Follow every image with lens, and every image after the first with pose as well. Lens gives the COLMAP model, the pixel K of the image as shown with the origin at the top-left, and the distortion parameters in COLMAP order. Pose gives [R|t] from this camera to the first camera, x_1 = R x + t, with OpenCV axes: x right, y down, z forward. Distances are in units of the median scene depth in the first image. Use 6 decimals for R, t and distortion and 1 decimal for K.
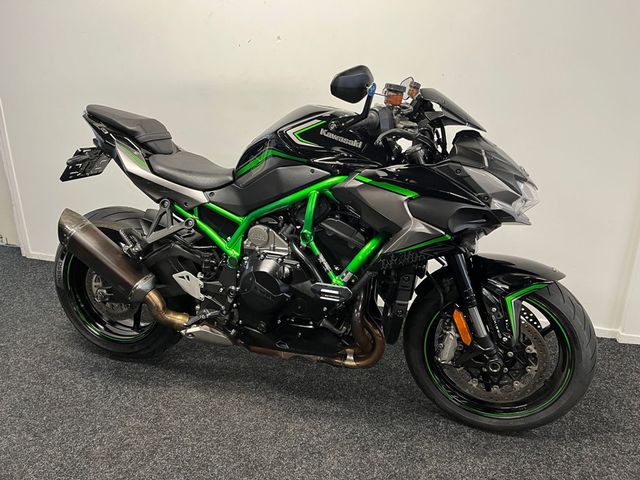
lens RADIAL K [[484.5, 0, 320.7], [0, 484.5, 237.3], [0, 0, 1]] dist [0.078943, -0.105701]
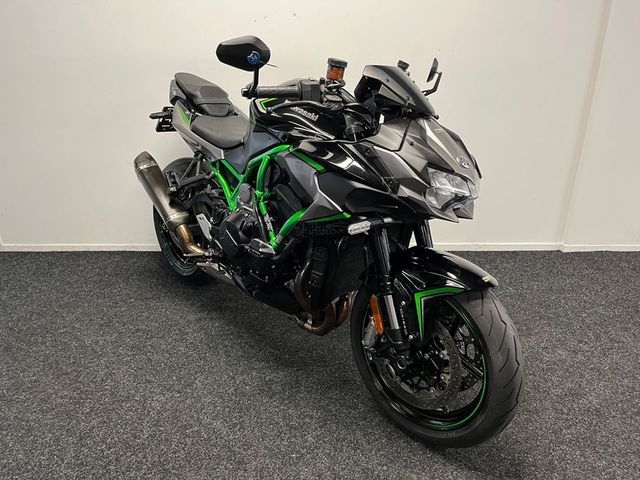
lens RADIAL K [[481.8, 0, 320.0], [0, 481.8, 240.0], [0, 0, 1]] dist [0.088483, -0.118881]
pose [[0.867672, 0.200691, -0.454827, 0.562206], [-0.184957, 0.979536, 0.079374, -0.016603], [0.461449, 0.015253, 0.887035, 0.077924]]
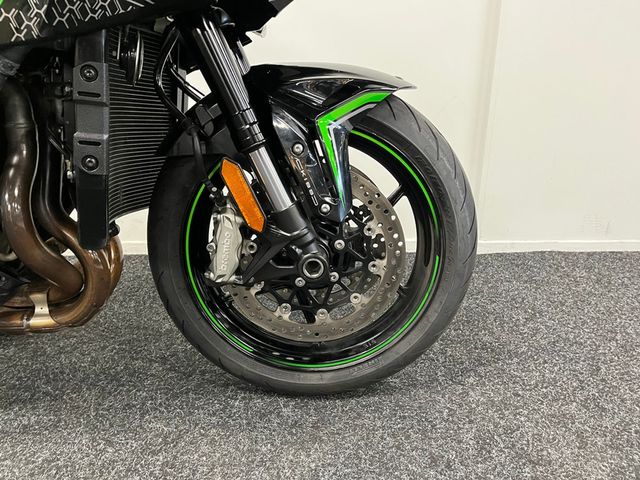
lens RADIAL K [[484.5, 0, 320.7], [0, 484.5, 237.3], [0, 0, 1]] dist [0.078943, -0.105701]
pose [[0.945766, -0.102202, 0.308354, 0.194127], [0.105208, 0.994426, 0.006910, 0.215060], [-0.307341, 0.025906, 0.951247, 0.475232]]
